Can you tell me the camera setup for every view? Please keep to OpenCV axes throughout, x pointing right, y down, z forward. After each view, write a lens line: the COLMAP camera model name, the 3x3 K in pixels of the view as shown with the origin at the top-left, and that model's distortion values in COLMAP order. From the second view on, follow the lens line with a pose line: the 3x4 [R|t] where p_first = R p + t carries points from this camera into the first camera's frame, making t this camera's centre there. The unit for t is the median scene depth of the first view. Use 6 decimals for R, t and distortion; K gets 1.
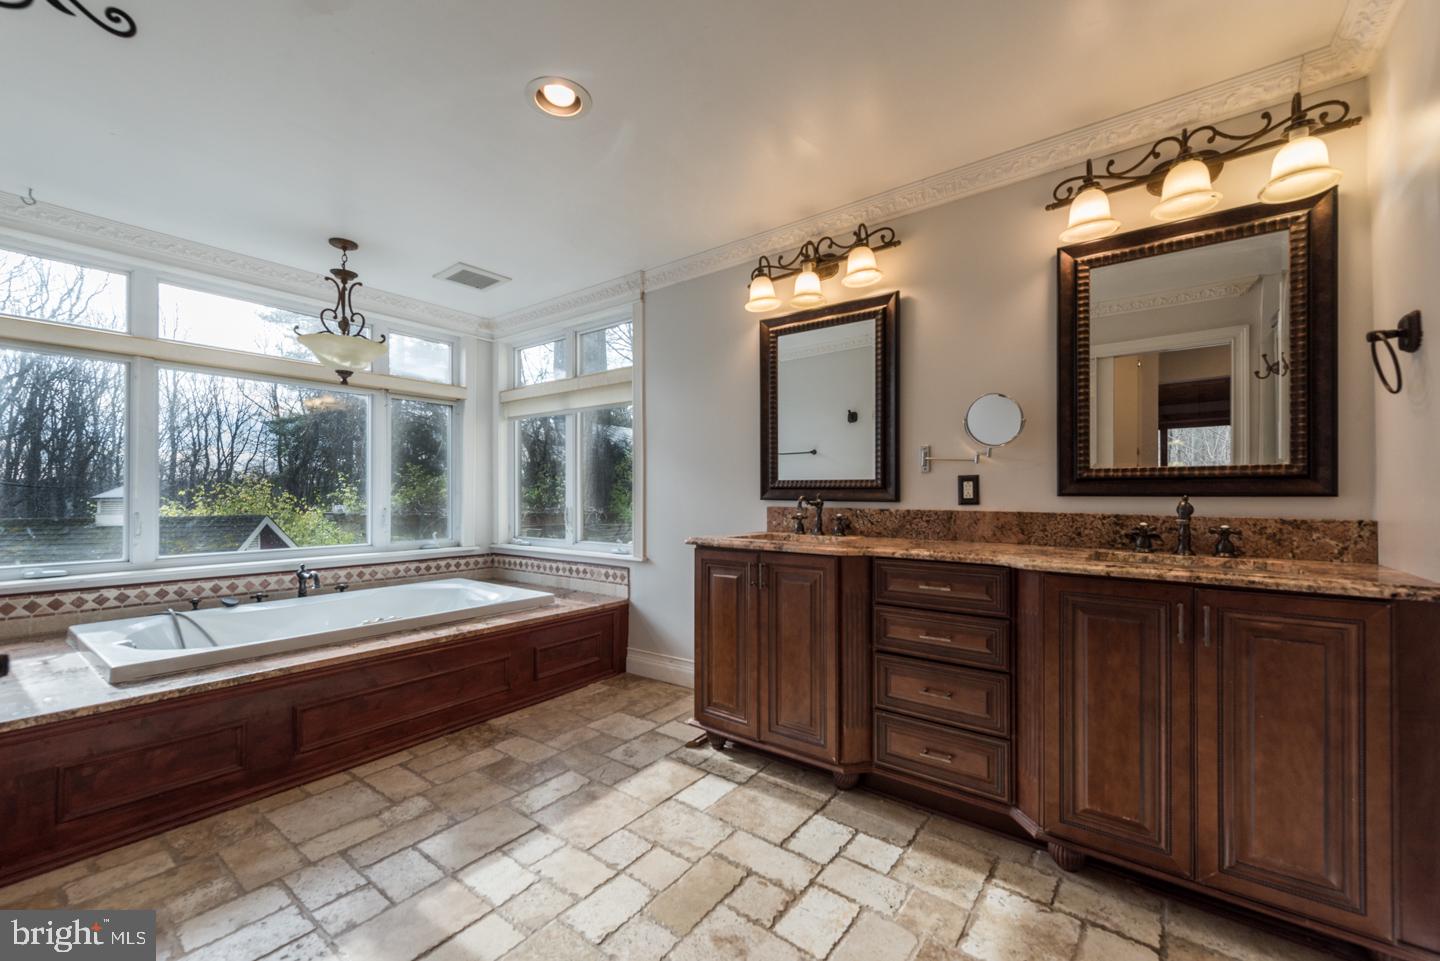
lens RADIAL K [[569.6, 0, 728.5], [0, 569.6, 488.2], [0, 0, 1]] dist [-0.000049, -0.000021]
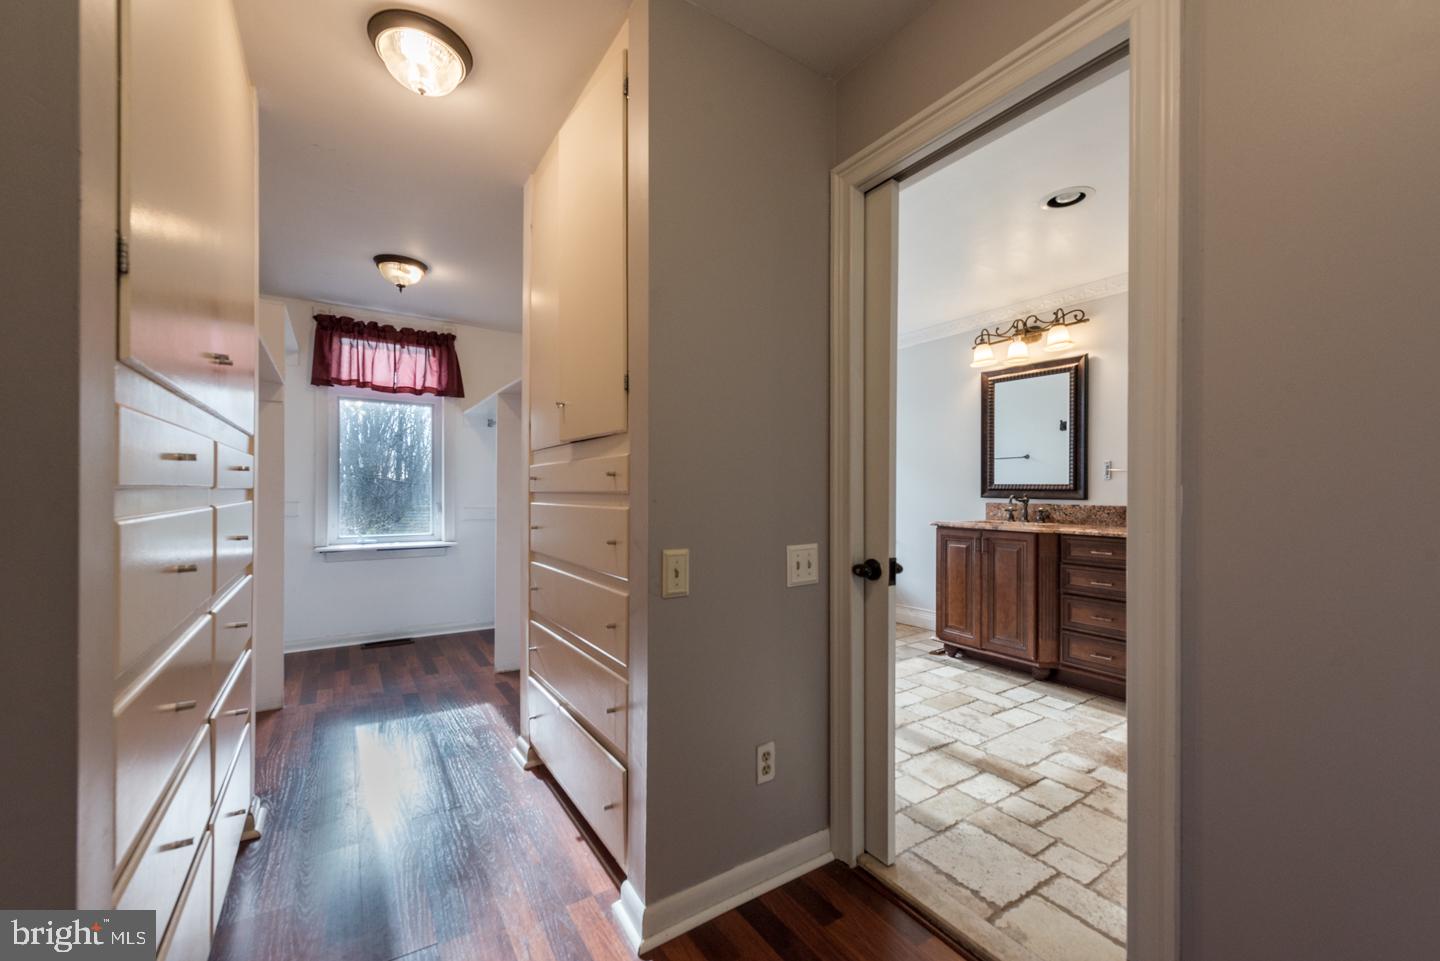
lens RADIAL K [[582.4, 0, 729.4], [0, 582.4, 490.1], [0, 0, 1]] dist [0.006092, 0.000016]
pose [[0.944582, 0.004095, -0.328249, -0.072688], [-0.001385, 0.999963, 0.008491, -0.012444], [0.328272, -0.007566, 0.944553, -0.716851]]
